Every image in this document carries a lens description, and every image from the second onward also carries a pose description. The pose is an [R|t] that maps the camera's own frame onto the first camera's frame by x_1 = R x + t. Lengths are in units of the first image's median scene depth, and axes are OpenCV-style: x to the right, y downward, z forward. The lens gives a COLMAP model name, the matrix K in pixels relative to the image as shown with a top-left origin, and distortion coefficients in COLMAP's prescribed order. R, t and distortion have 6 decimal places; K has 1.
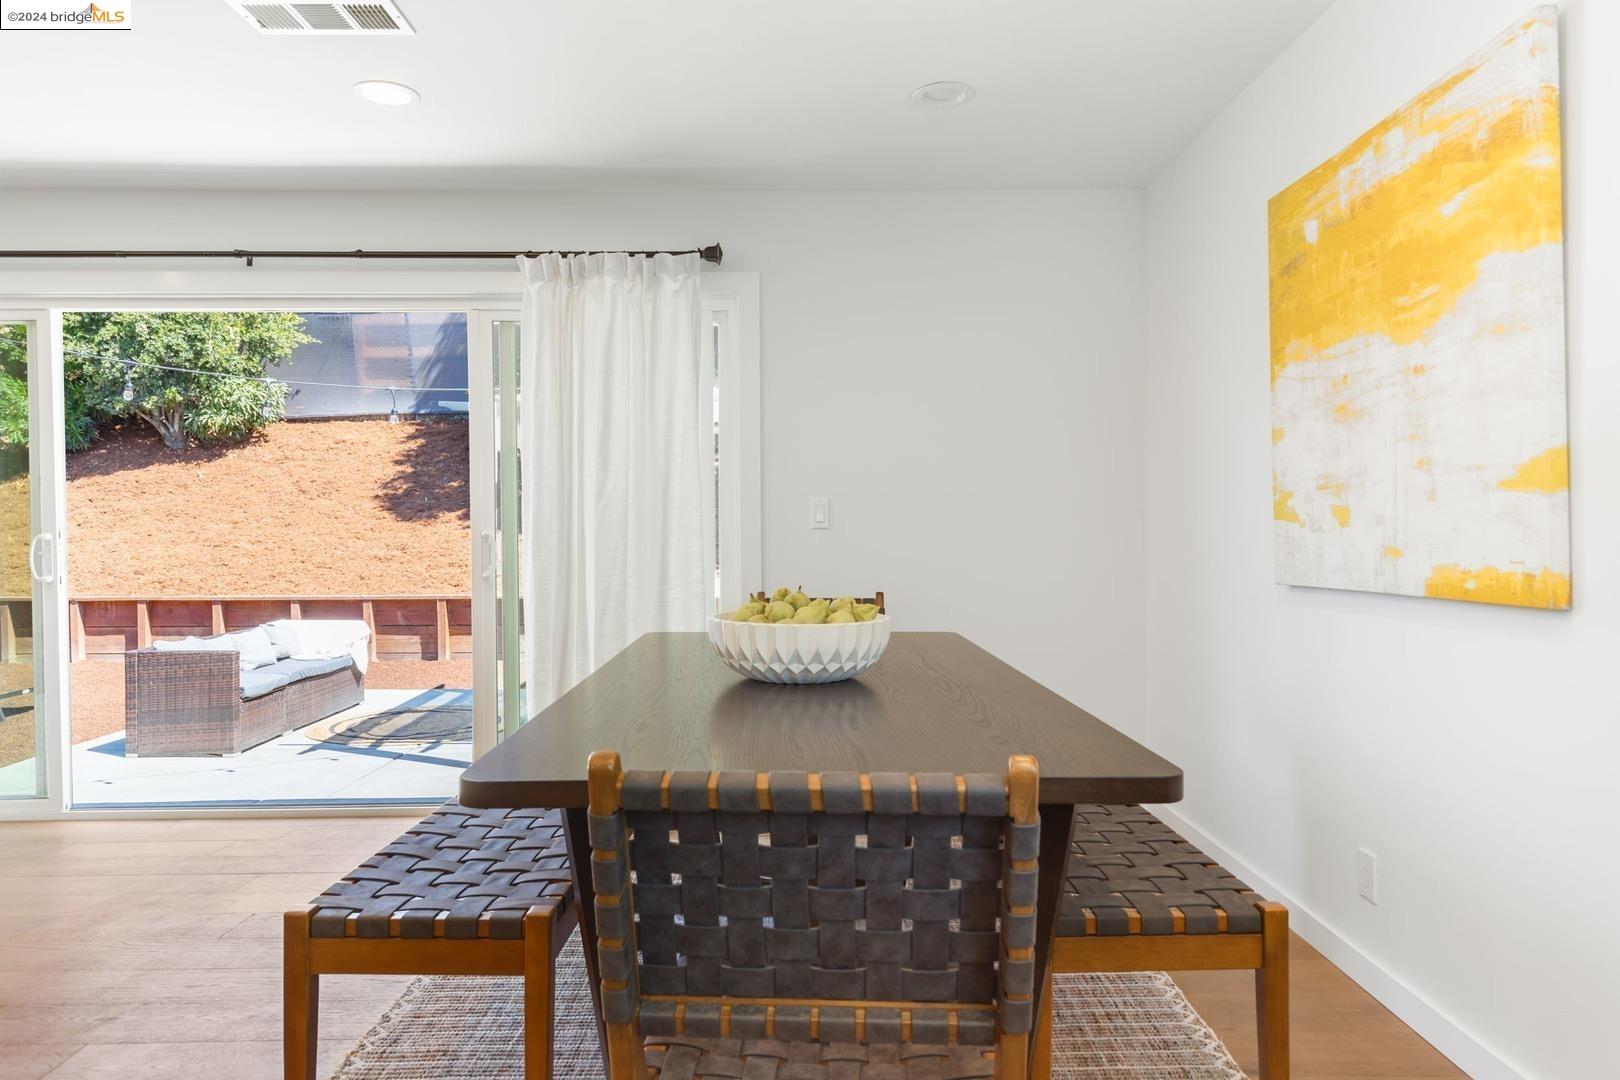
lens RADIAL K [[1061.8, 0, 810.0], [0, 1061.8, 540.0], [0, 0, 1]] dist [0.008386, -0.001862]
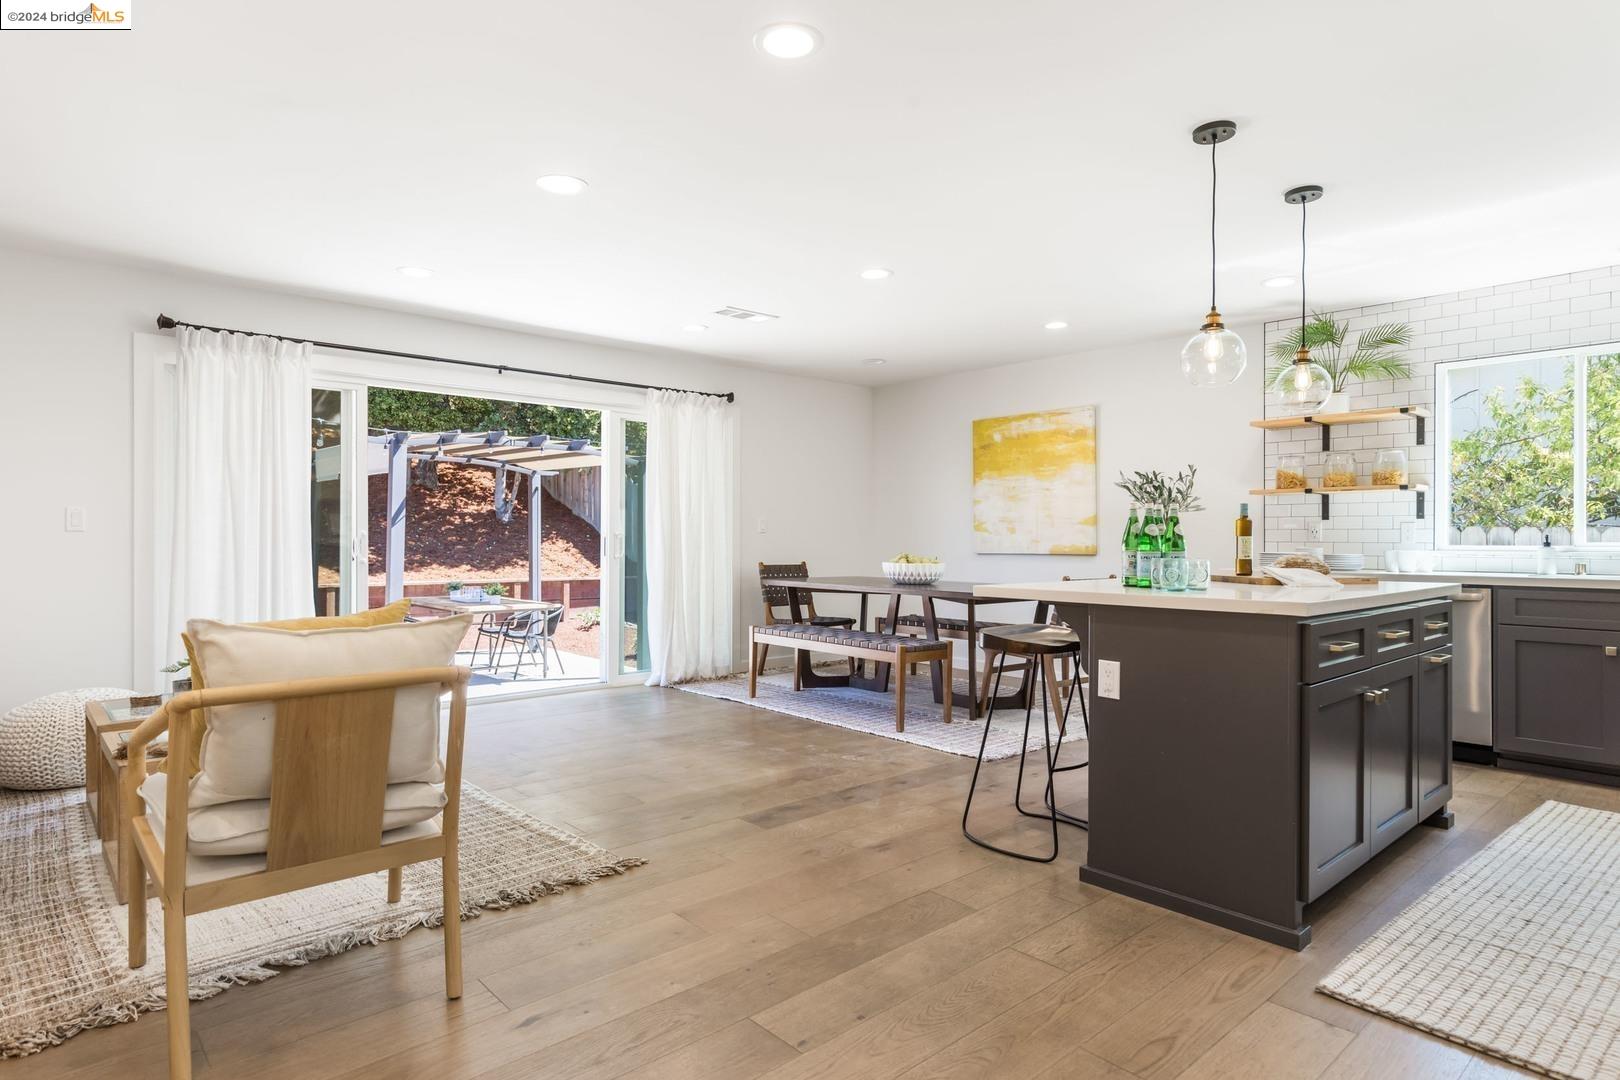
lens RADIAL K [[903.4, 0, 814.8], [0, 903.4, 538.2], [0, 0, 1]] dist [0.003354, -0.000010]
pose [[0.750875, 0.005611, 0.660420, -1.911386], [-0.002250, 0.999980, -0.005937, 0.019840], [-0.660440, 0.002972, 0.750873, -0.709210]]
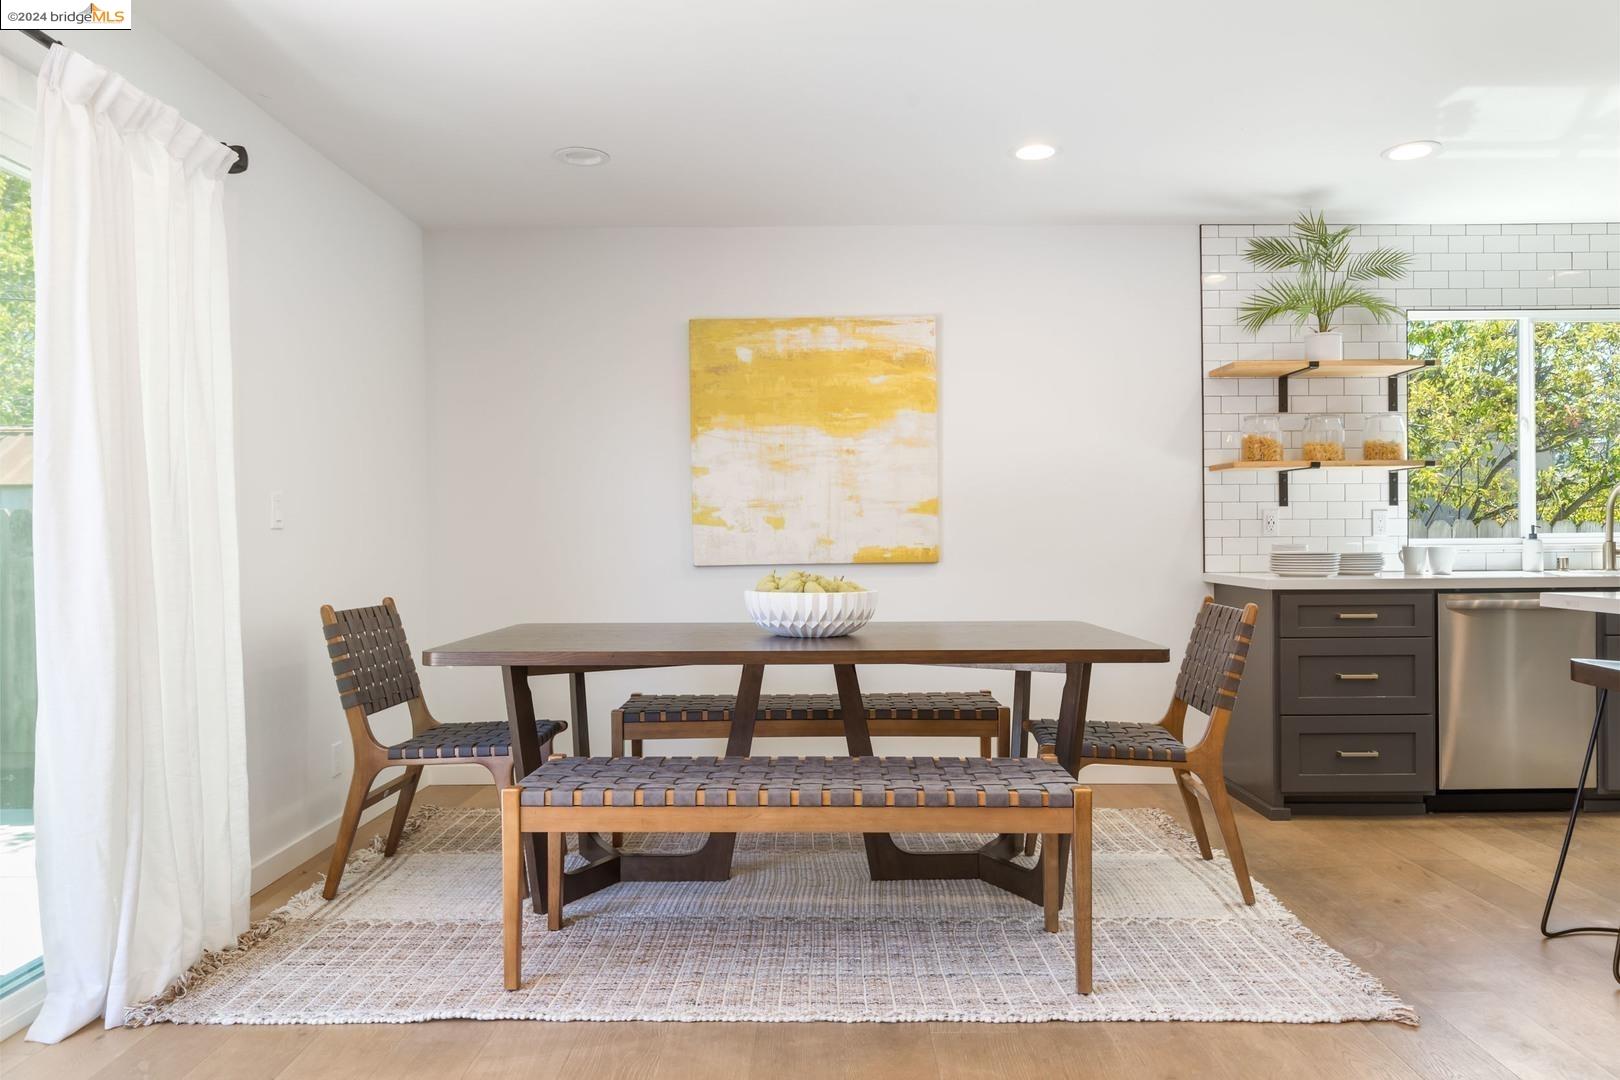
lens RADIAL K [[1075.7, 0, 823.5], [0, 1075.7, 538.1], [0, 0, 1]] dist [0.000825, 0.000561]
pose [[0.017077, -0.001132, 0.999854, -1.438641], [0.013556, 0.999908, 0.000901, 0.002596], [-0.999762, 0.013539, 0.017091, 0.984821]]
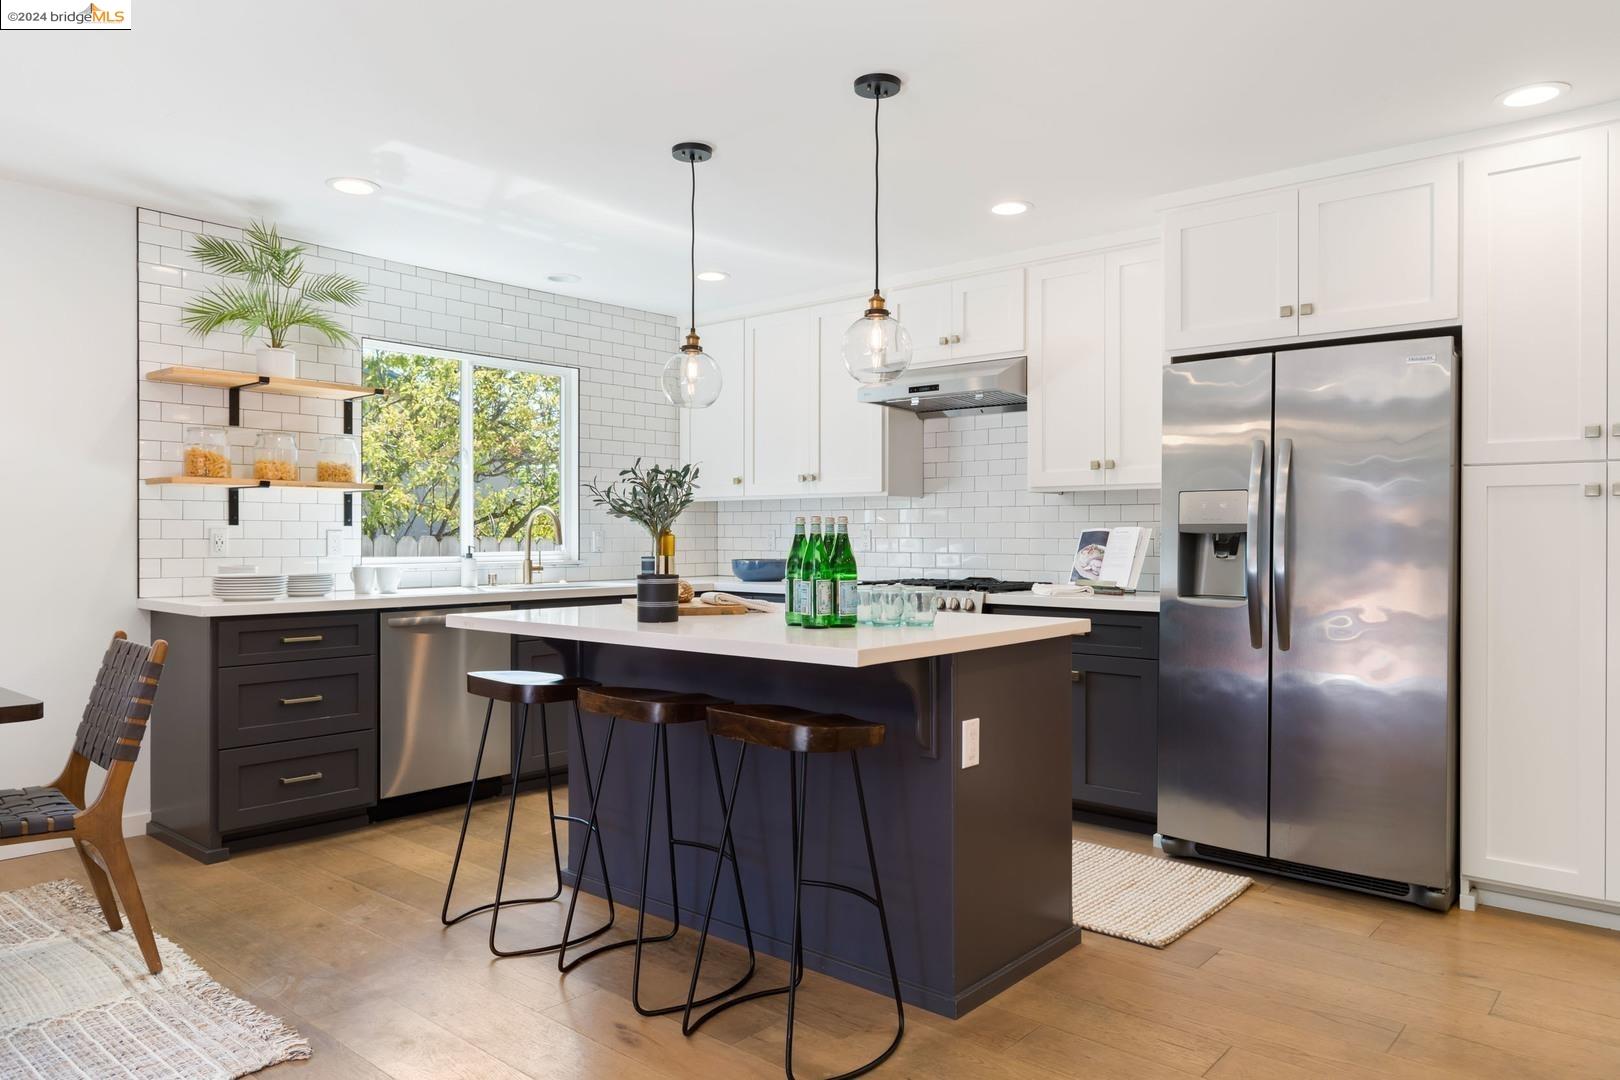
lens RADIAL K [[1075.7, 0, 823.5], [0, 1075.7, 538.1], [0, 0, 1]] dist [0.000825, 0.000561]
pose [[-0.748553, 0.001836, 0.663072, -1.457914], [0.006425, 0.999969, 0.004484, -0.022306], [-0.663043, 0.007617, -0.748542, 0.892838]]
